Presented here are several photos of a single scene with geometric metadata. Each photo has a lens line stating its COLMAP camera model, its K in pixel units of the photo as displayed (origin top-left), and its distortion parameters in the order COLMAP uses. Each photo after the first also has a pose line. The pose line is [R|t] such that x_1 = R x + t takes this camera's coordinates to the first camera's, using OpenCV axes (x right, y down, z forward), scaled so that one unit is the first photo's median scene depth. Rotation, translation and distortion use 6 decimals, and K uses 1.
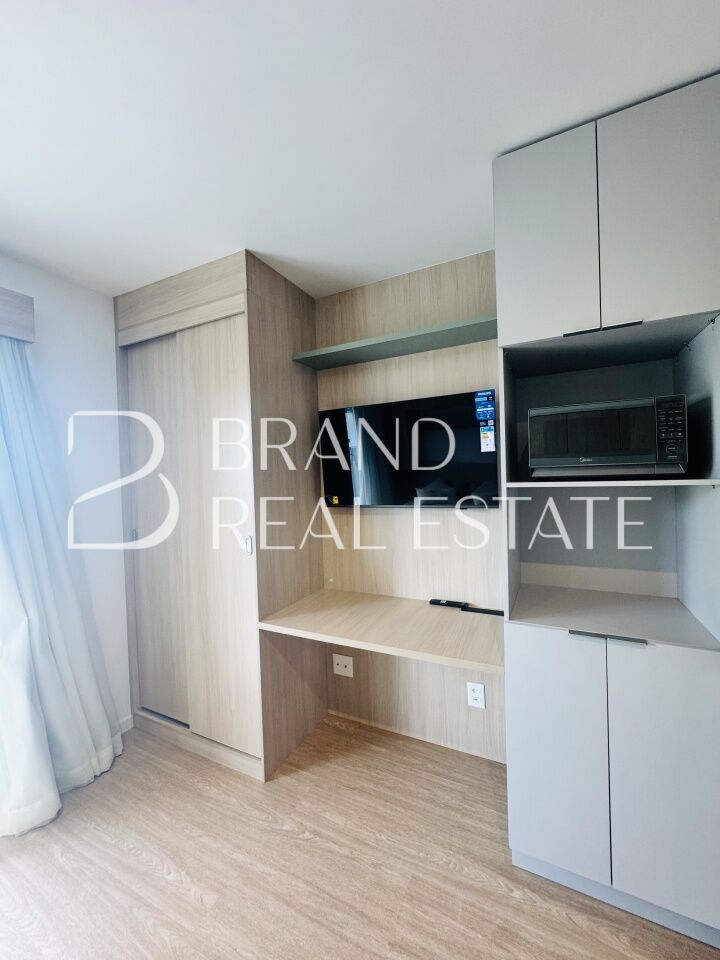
lens RADIAL K [[382.9, 0, 364.1], [0, 382.9, 480.1], [0, 0, 1]] dist [-0.004631, 0.000803]
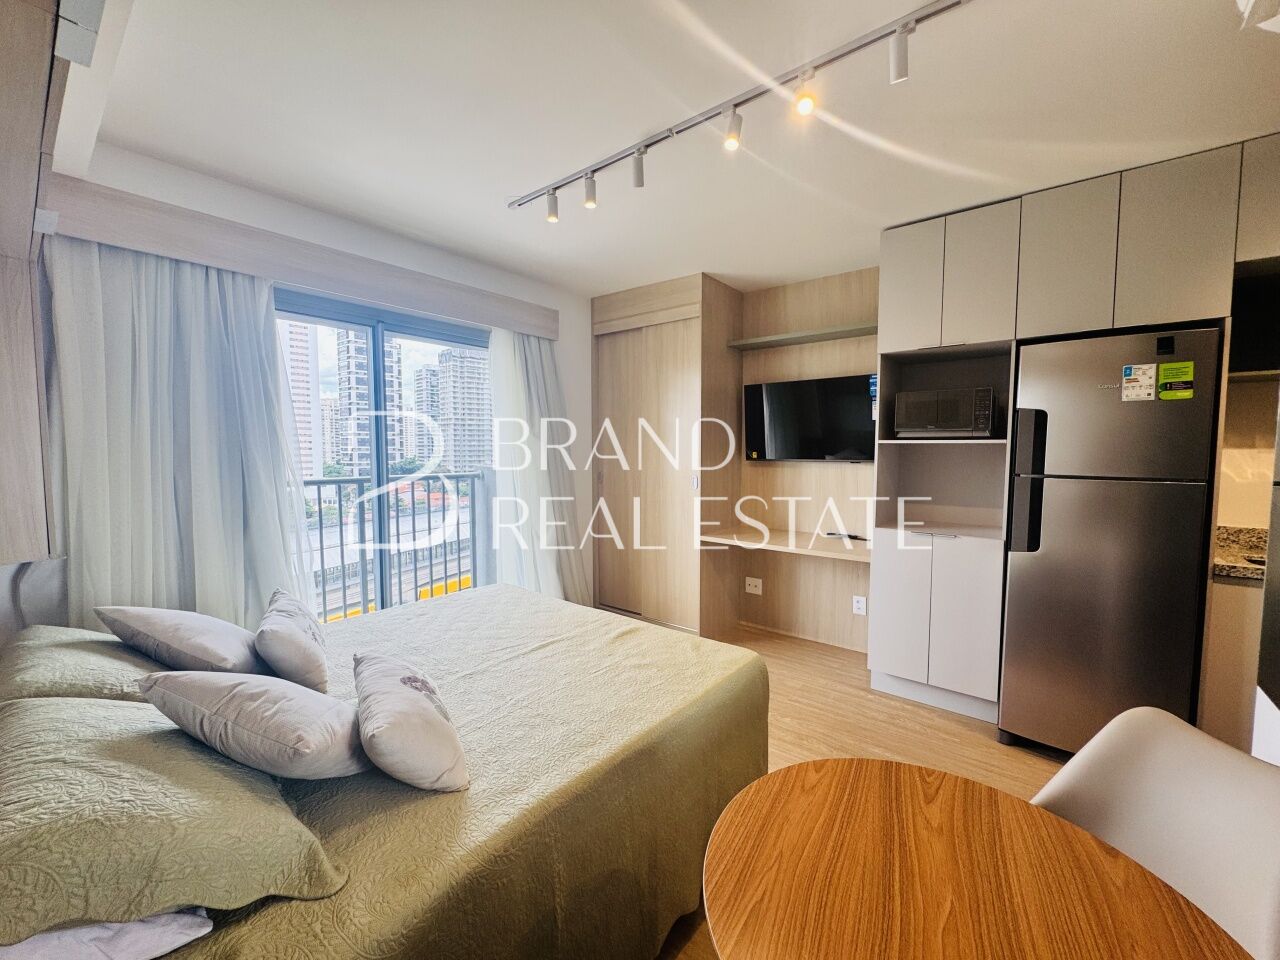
lens RADIAL K [[510.5, 0, 647.4], [0, 510.5, 478.1], [0, 0, 1]] dist [-0.004631, 0.000803]
pose [[0.978094, 0.044201, -0.203415, -0.104822], [-0.033641, 0.997915, 0.055084, 0.066354], [0.205425, -0.047034, 0.977542, -1.059391]]
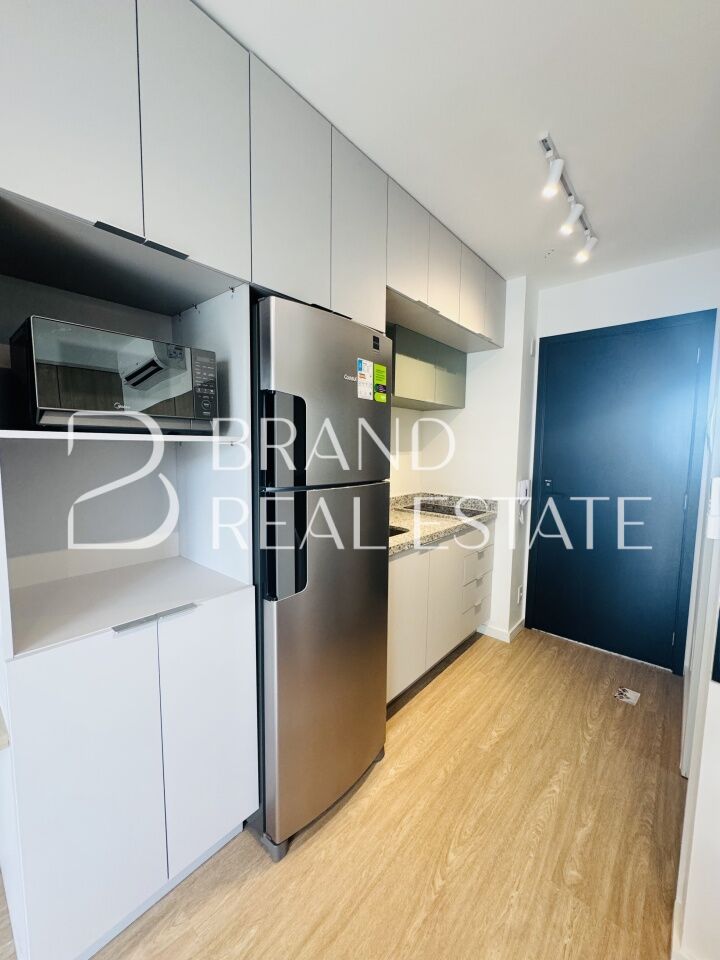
lens RADIAL K [[382.9, 0, 361.7], [0, 382.9, 481.0], [0, 0, 1]] dist [-0.004631, 0.000803]
pose [[0.244128, -0.057359, 0.968045, -0.049559], [-0.008550, 0.998083, 0.061295, 0.037516], [-0.969705, -0.023240, 0.243170, 0.265698]]
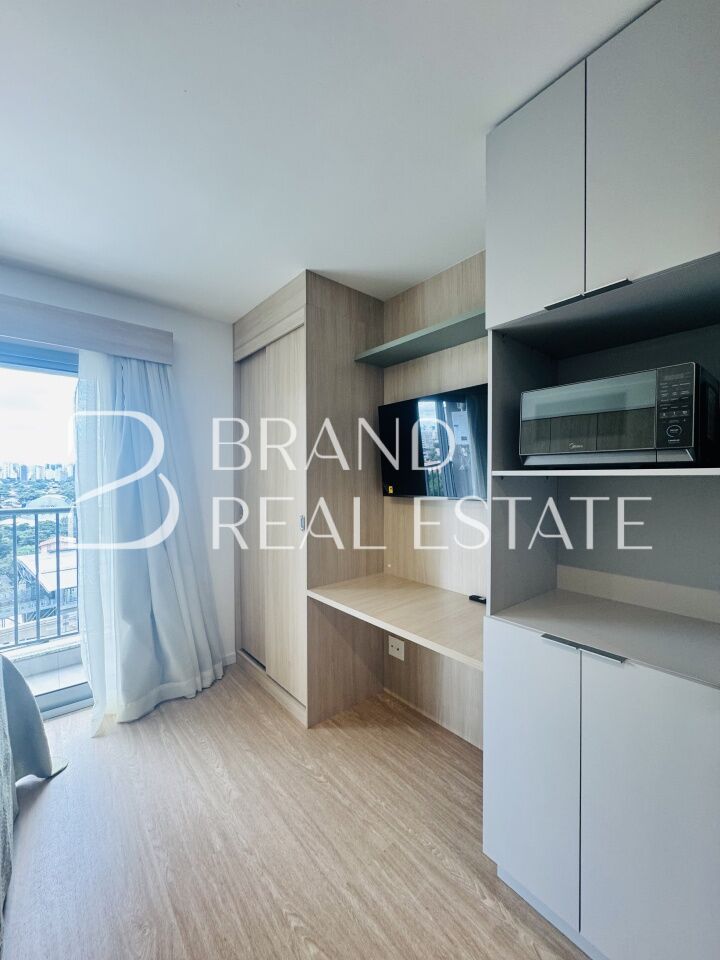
lens RADIAL K [[382.9, 0, 364.0], [0, 382.9, 480.4], [0, 0, 1]] dist [-0.004631, 0.000803]
pose [[0.919252, 0.033367, -0.392252, 0.382800], [-0.032519, 0.999432, 0.008808, 0.027833], [0.392324, 0.004659, 0.919815, -0.003067]]
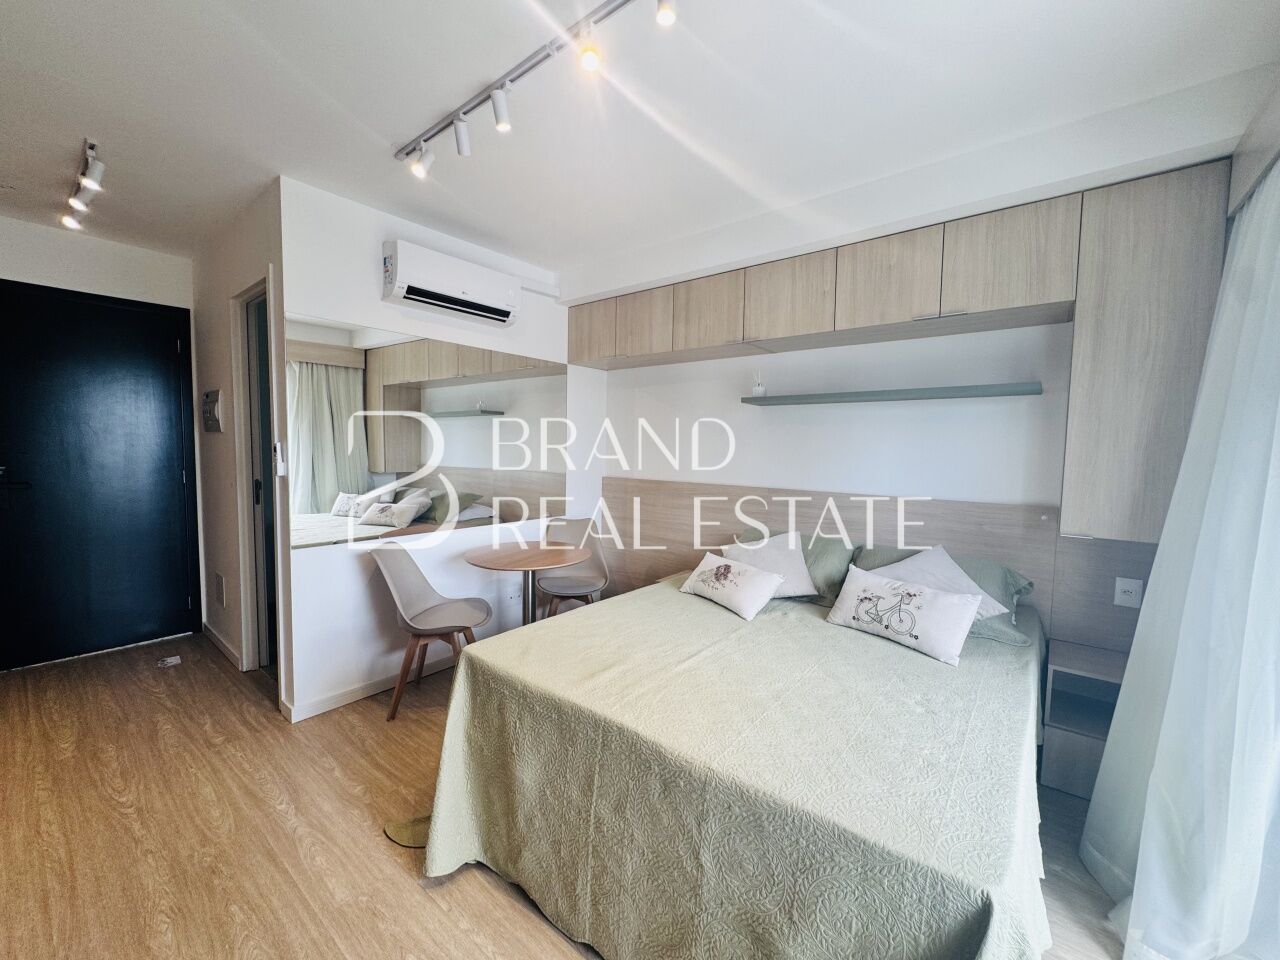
lens RADIAL K [[510.5, 0, 641.7], [0, 510.5, 481.0], [0, 0, 1]] dist [-0.004631, 0.000803]
pose [[-0.977715, -0.004733, 0.209885, -0.696478], [0.010864, 0.997266, 0.073094, 0.080929], [-0.209657, 0.073745, -0.974990, 1.125624]]
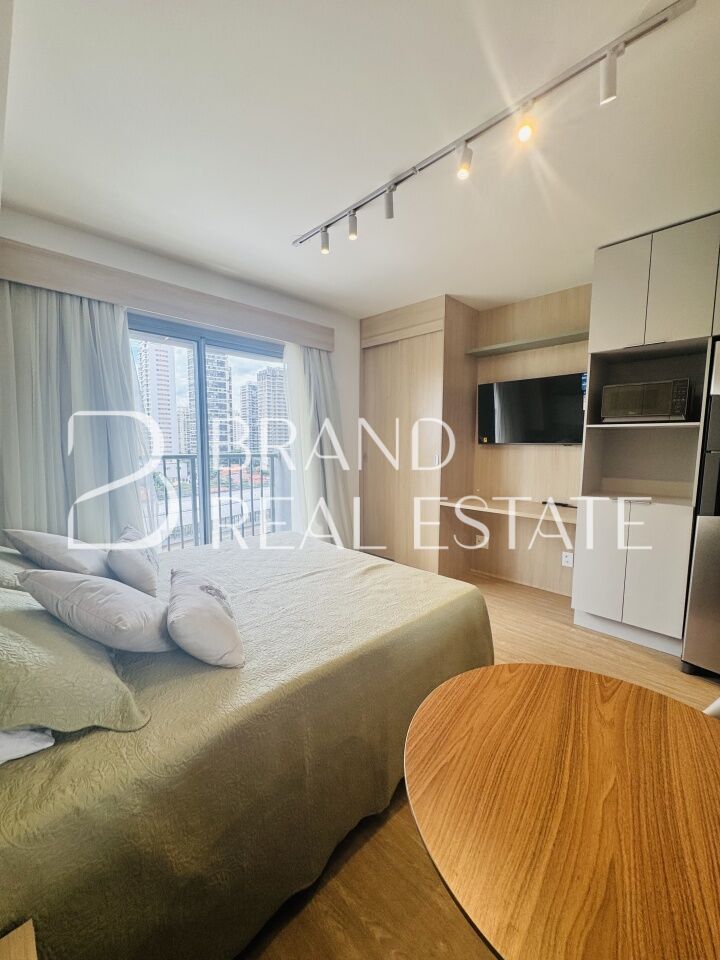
lens RADIAL K [[382.9, 0, 364.6], [0, 382.9, 479.9], [0, 0, 1]] dist [-0.004631, 0.000803]
pose [[0.947891, 0.067607, -0.311338, -0.060122], [-0.039212, 0.994552, 0.096583, 0.119039], [0.316172, -0.079342, 0.945378, -1.014165]]
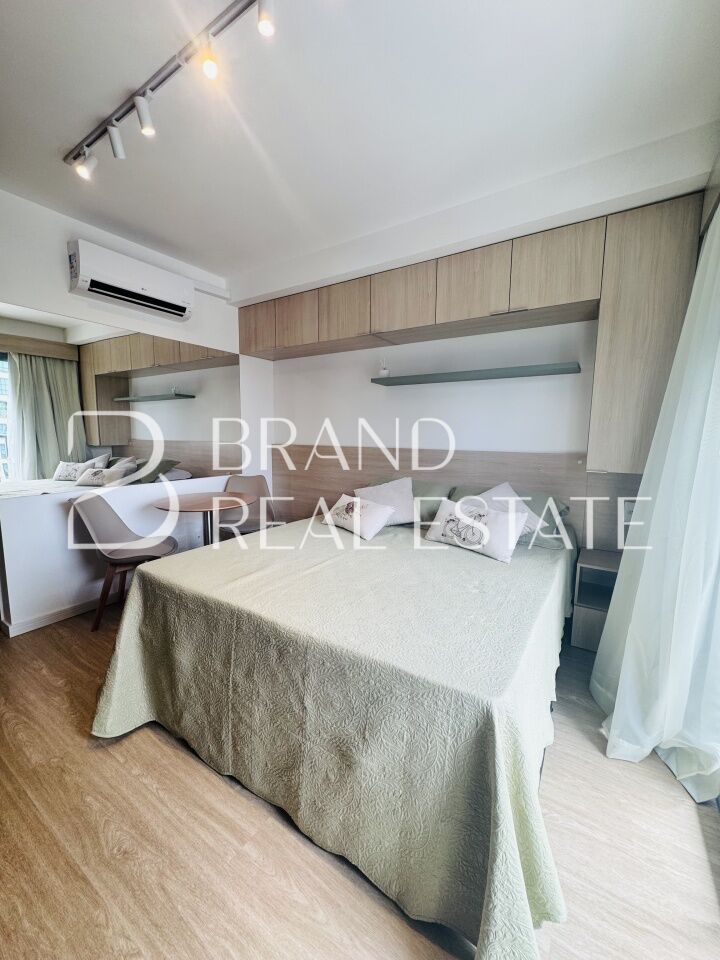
lens RADIAL K [[382.9, 0, 359.8], [0, 382.9, 481.4], [0, 0, 1]] dist [-0.004631, 0.000803]
pose [[-0.993583, 0.002005, 0.113086, -0.815718], [0.017372, 0.990684, 0.135066, 0.159618], [-0.111762, 0.136163, -0.984362, 1.084457]]
